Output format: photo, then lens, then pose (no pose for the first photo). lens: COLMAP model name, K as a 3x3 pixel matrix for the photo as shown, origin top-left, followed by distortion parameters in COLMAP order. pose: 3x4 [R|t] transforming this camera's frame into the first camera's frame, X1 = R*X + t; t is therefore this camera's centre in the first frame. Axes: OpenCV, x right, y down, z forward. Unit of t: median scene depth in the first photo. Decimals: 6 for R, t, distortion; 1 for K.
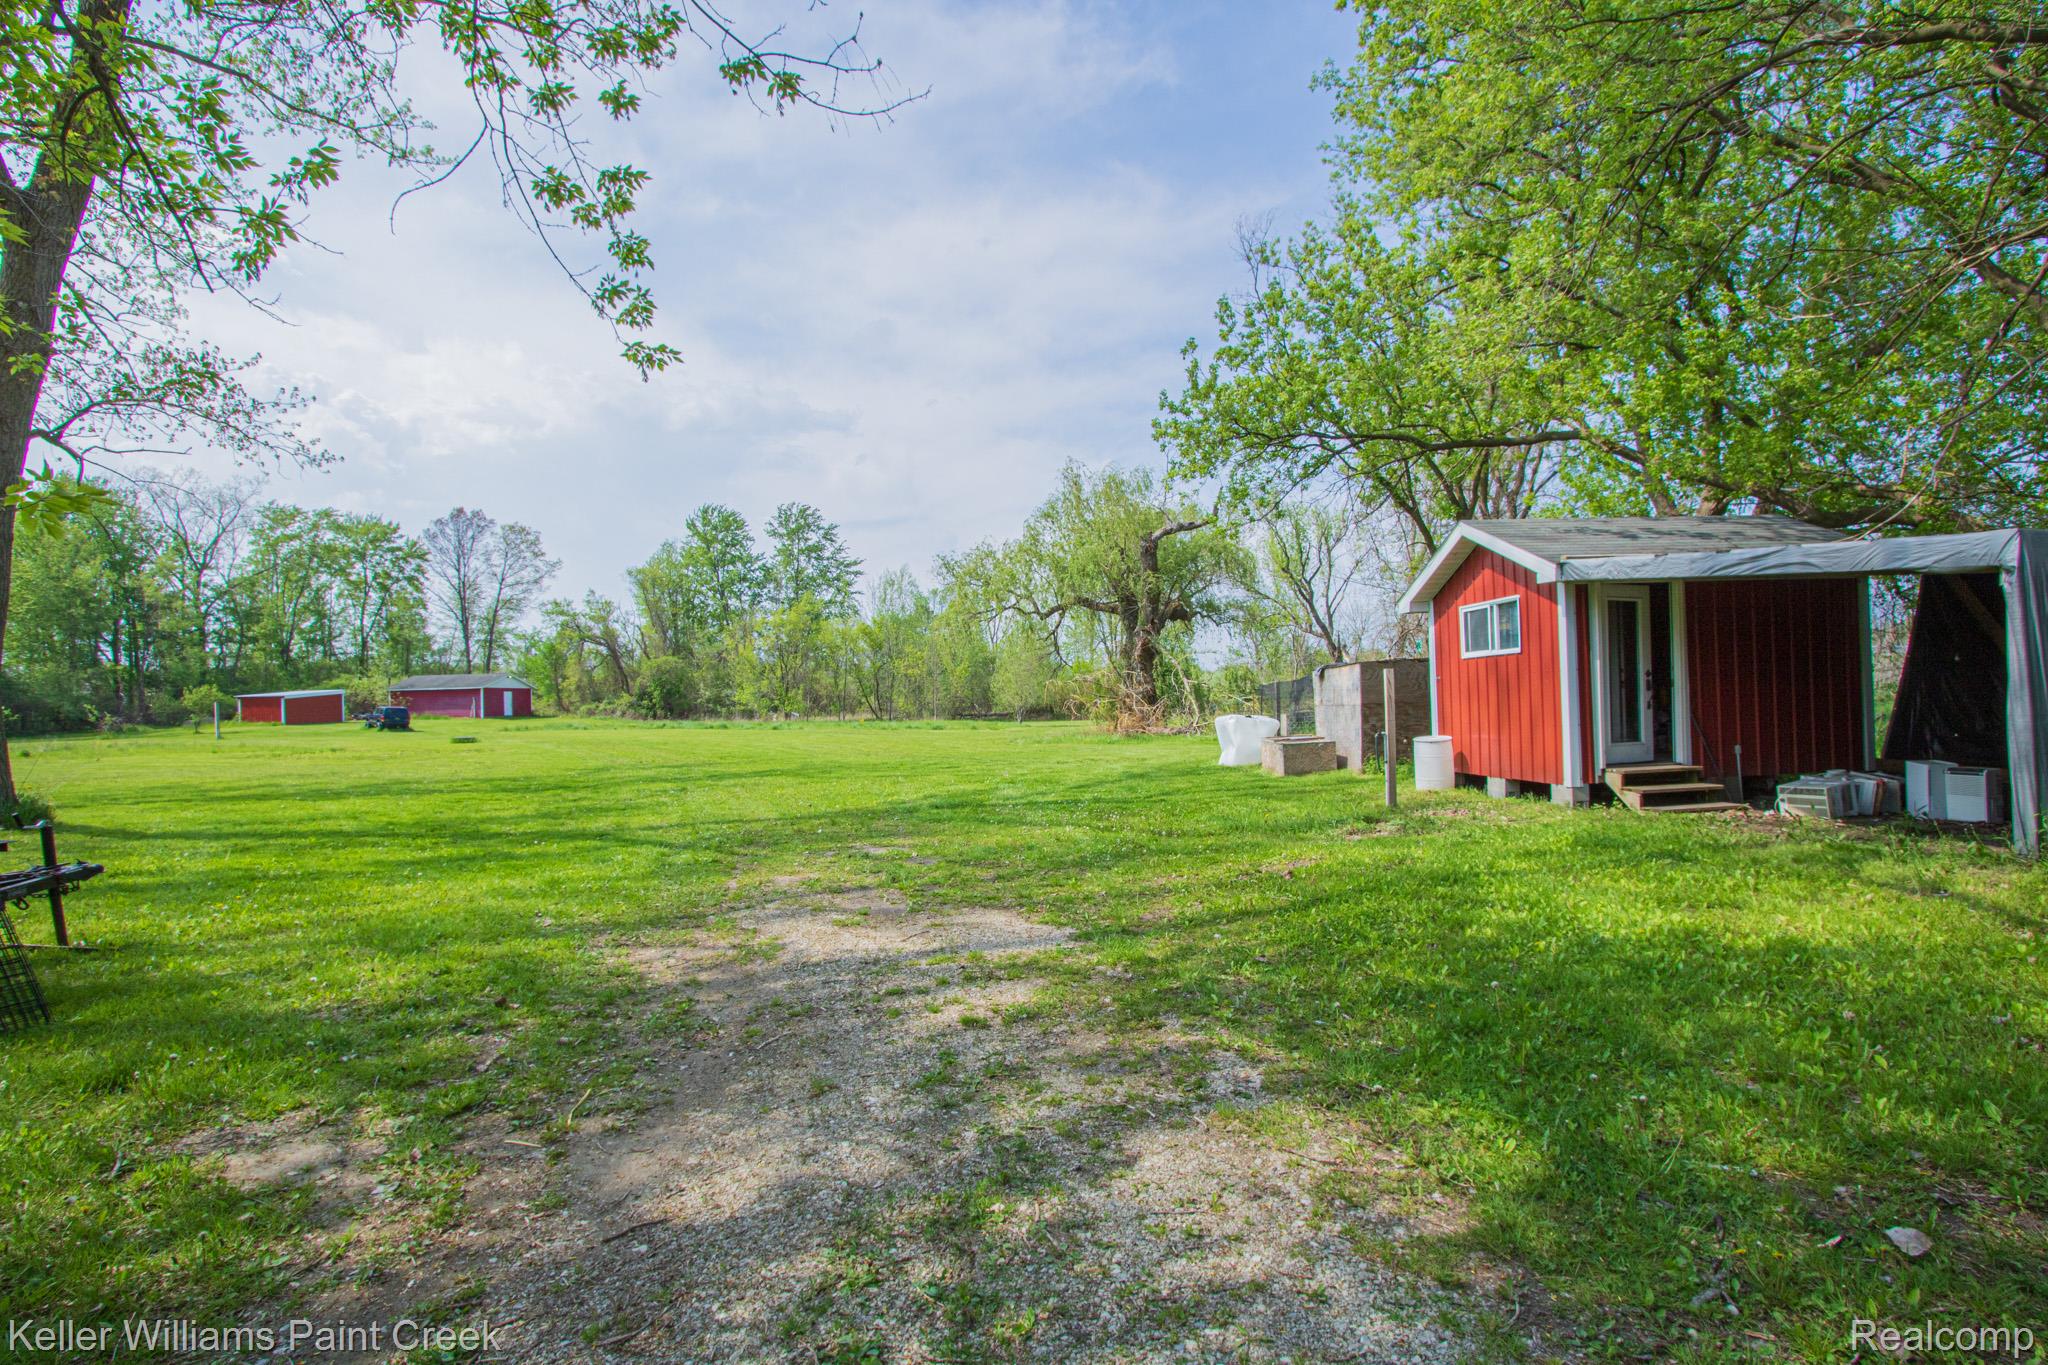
lens RADIAL K [[992.9, 0, 1049.9], [0, 992.9, 700.0], [0, 0, 1]] dist [-0.017524, 0.000149]
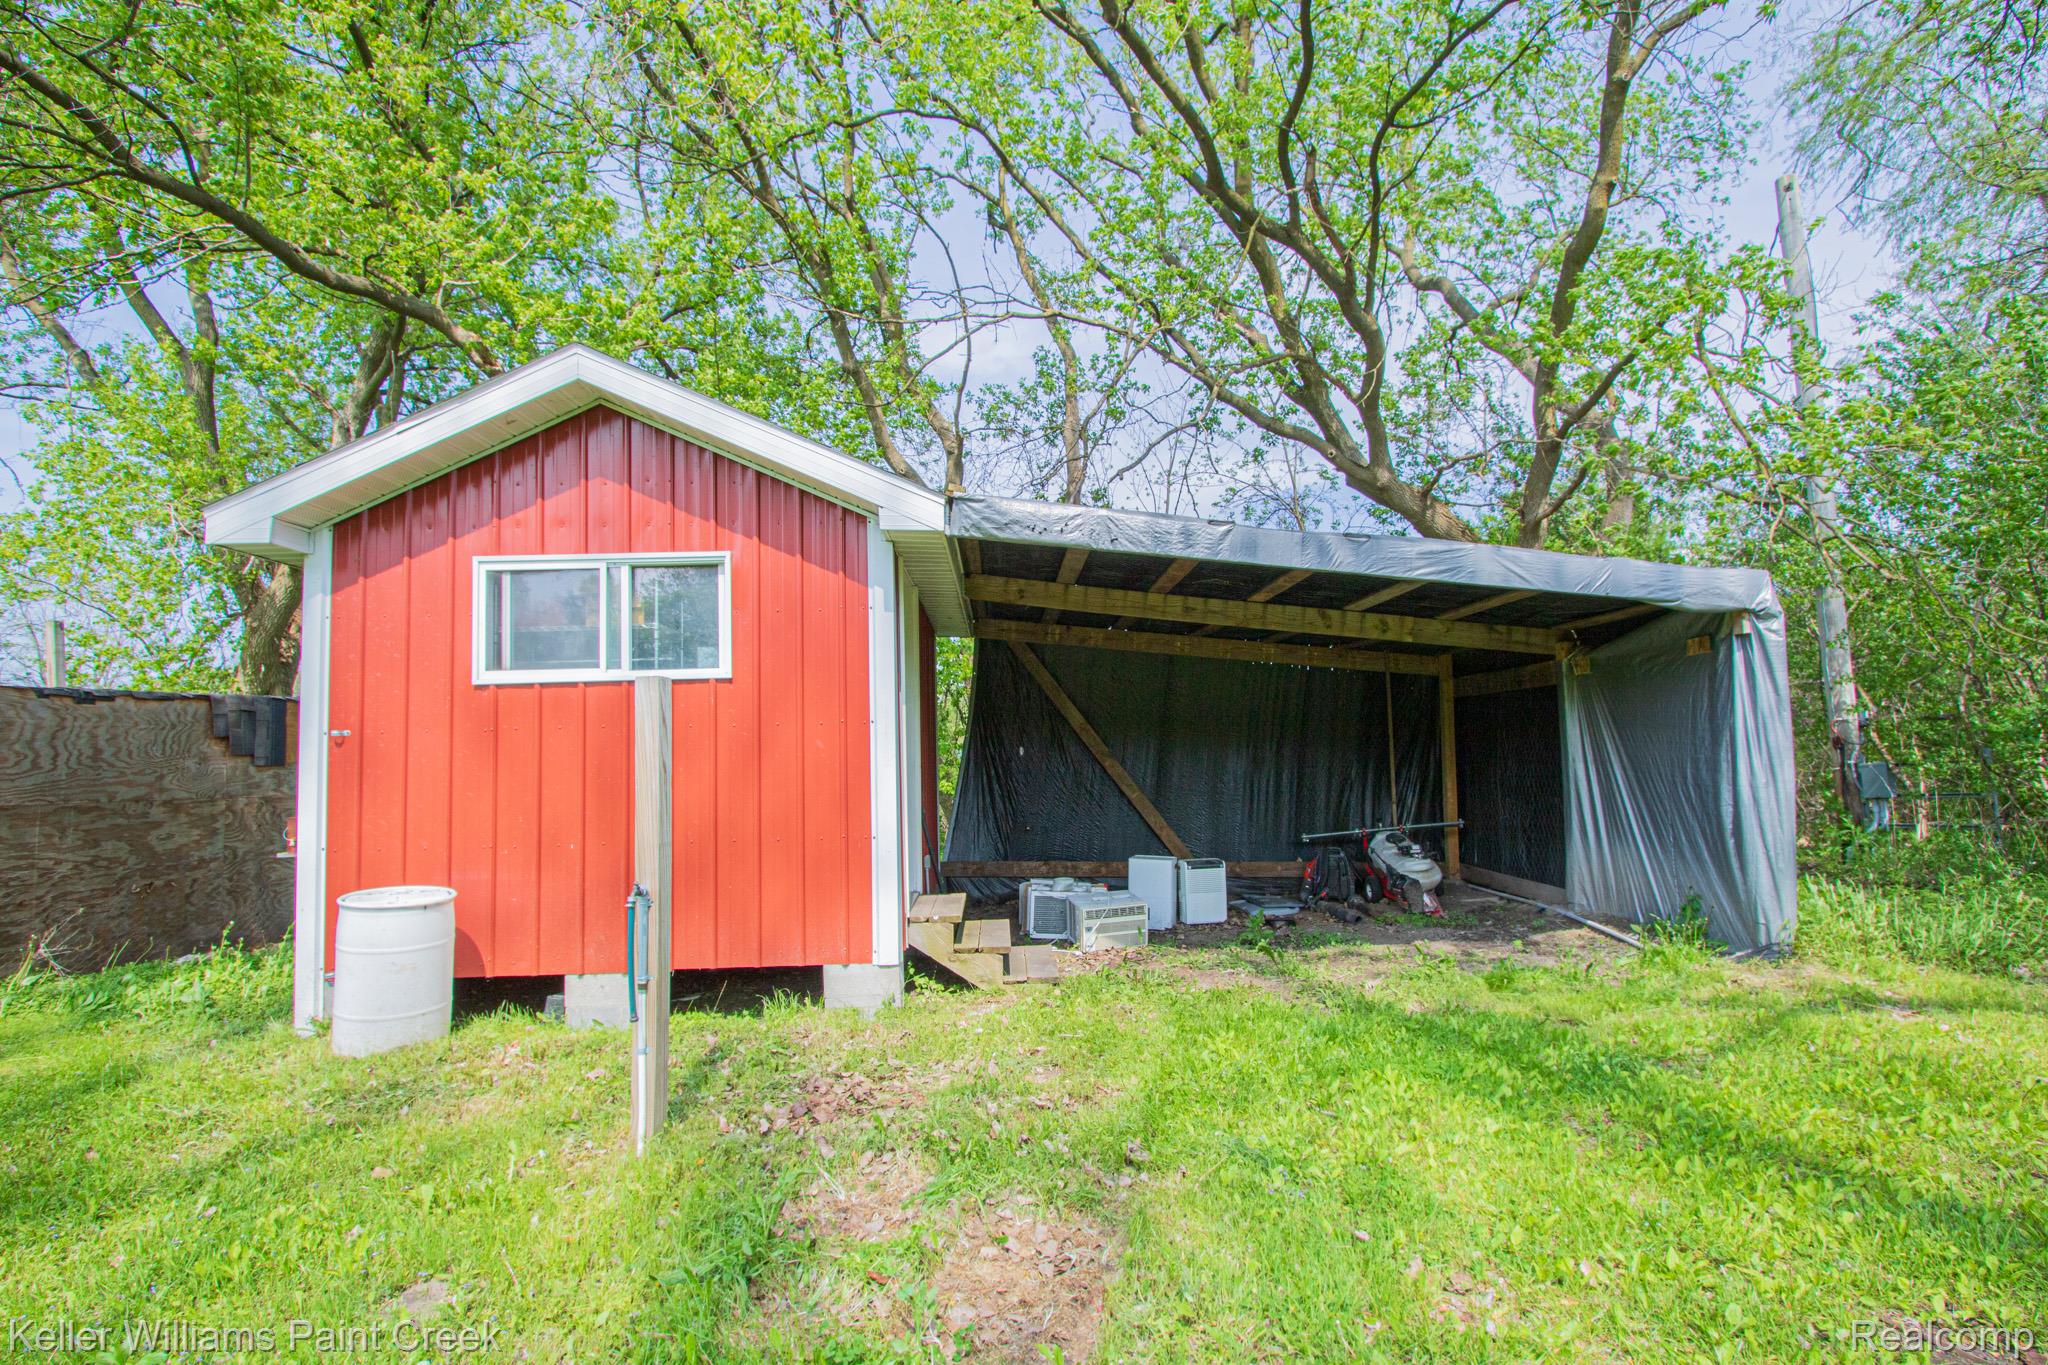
lens RADIAL K [[1021.6, 0, 1037.8], [0, 1021.6, 703.5], [0, 0, 1]] dist [-0.013932, 0.001125]
pose [[0.076044, 0.080501, 0.993850, 0.028578], [0.017250, 0.996480, -0.082033, 0.003042], [-0.996955, 0.023382, 0.074387, 0.780770]]
